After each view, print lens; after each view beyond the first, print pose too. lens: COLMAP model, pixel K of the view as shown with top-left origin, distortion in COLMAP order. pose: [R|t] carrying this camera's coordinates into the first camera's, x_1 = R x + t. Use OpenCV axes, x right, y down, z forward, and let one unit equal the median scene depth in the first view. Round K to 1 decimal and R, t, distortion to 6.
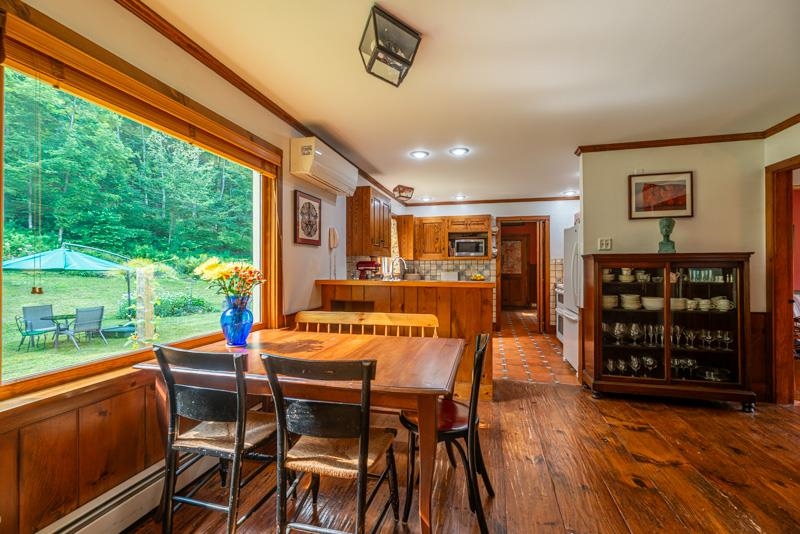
lens RADIAL K [[345.2, 0, 396.5], [0, 345.2, 269.6], [0, 0, 1]] dist [0.000070, 0.000002]
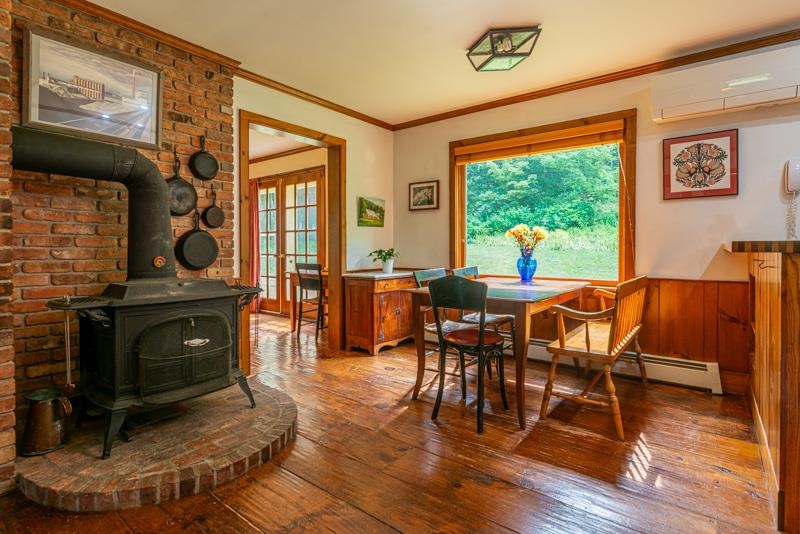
lens RADIAL K [[411.0, 0, 391.6], [0, 411.0, 248.0], [0, 0, 1]] dist [-0.000568, -0.000053]
pose [[-0.387016, 0.002817, -0.922069, 0.460438], [-0.001715, 0.999991, 0.003775, 0.020838], [0.922071, 0.003042, -0.387008, 0.378740]]
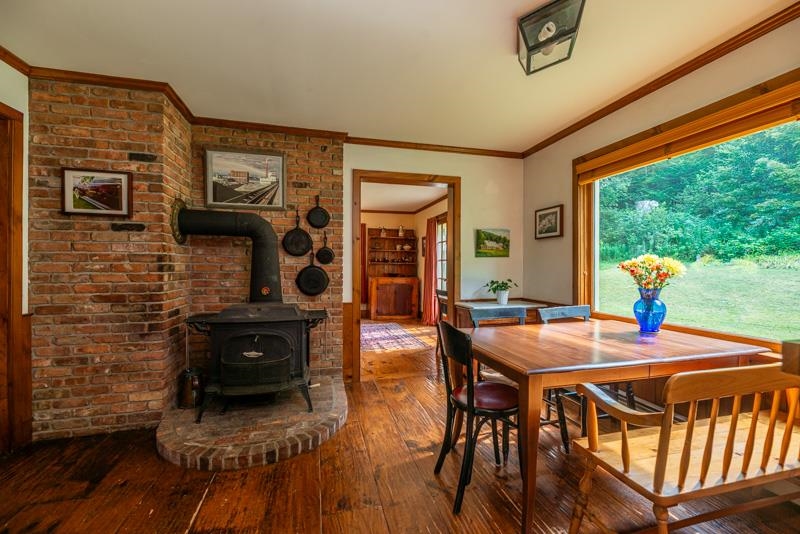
lens RADIAL K [[329.6, 0, 395.2], [0, 329.6, 264.7], [0, 0, 1]] dist [-0.000489, -0.000091]
pose [[-0.872880, -0.001661, -0.487933, 0.244864], [-0.001764, 0.999998, -0.000248, -0.000147], [0.487932, 0.000644, -0.872881, 0.499378]]
